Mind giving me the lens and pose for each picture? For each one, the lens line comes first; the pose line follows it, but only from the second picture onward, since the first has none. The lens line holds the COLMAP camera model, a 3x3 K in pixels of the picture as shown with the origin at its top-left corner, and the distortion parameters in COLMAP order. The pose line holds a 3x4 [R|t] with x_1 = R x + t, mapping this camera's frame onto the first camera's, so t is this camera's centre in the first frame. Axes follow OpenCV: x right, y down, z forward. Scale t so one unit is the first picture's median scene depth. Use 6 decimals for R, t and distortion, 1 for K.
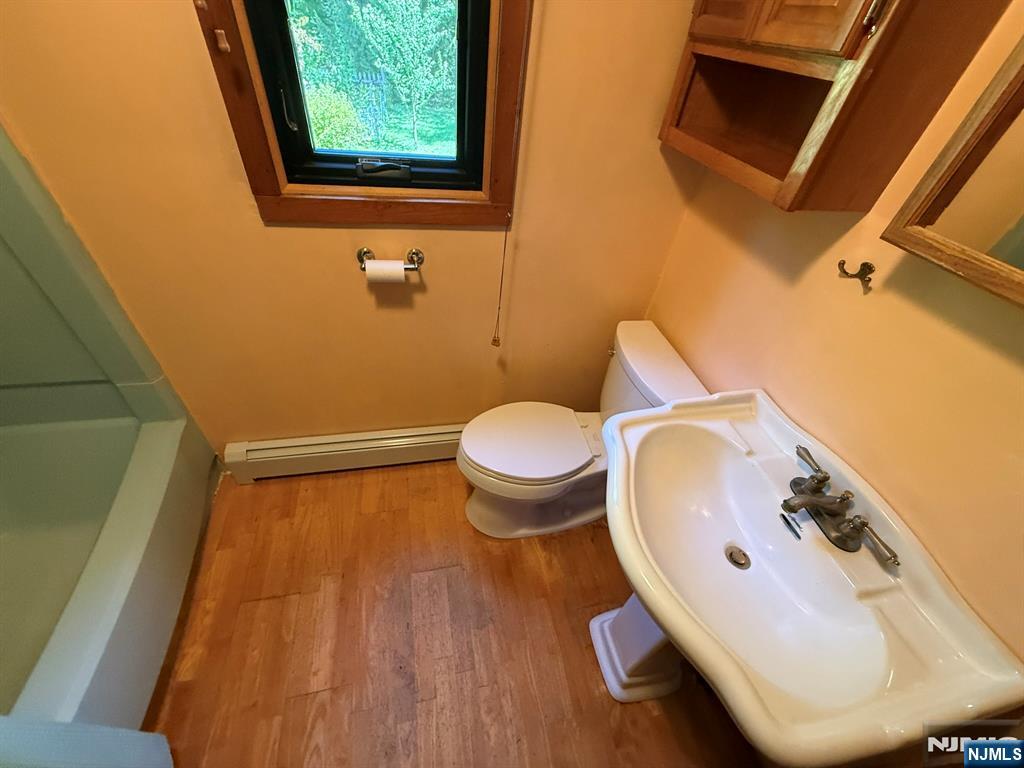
lens RADIAL K [[411.3, 0, 510.0], [0, 411.3, 386.1], [0, 0, 1]] dist [0.000106, -0.000287]
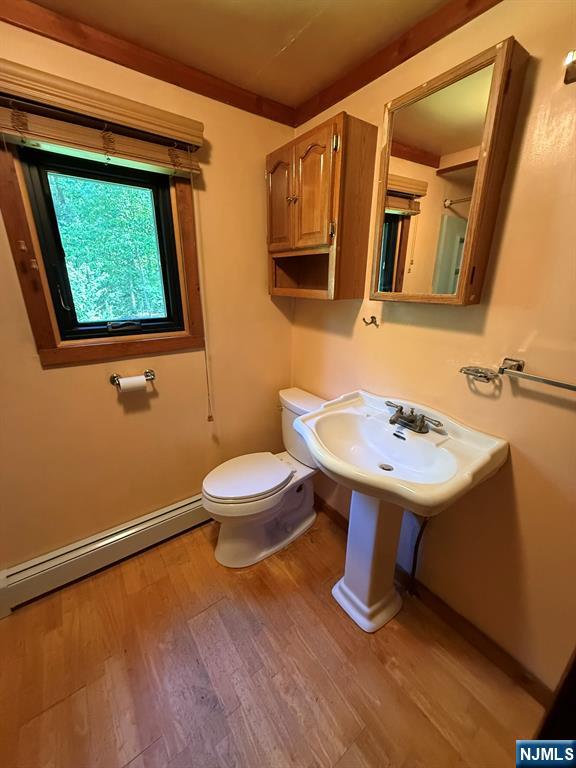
lens RADIAL K [[308.5, 0, 289.3], [0, 308.5, 382.4], [0, 0, 1]] dist [0.000106, -0.000287]
pose [[0.908176, -0.216526, 0.358236, -0.168992], [0.337493, 0.885030, -0.320655, 0.276000], [-0.247620, 0.412114, 0.876839, -0.166285]]
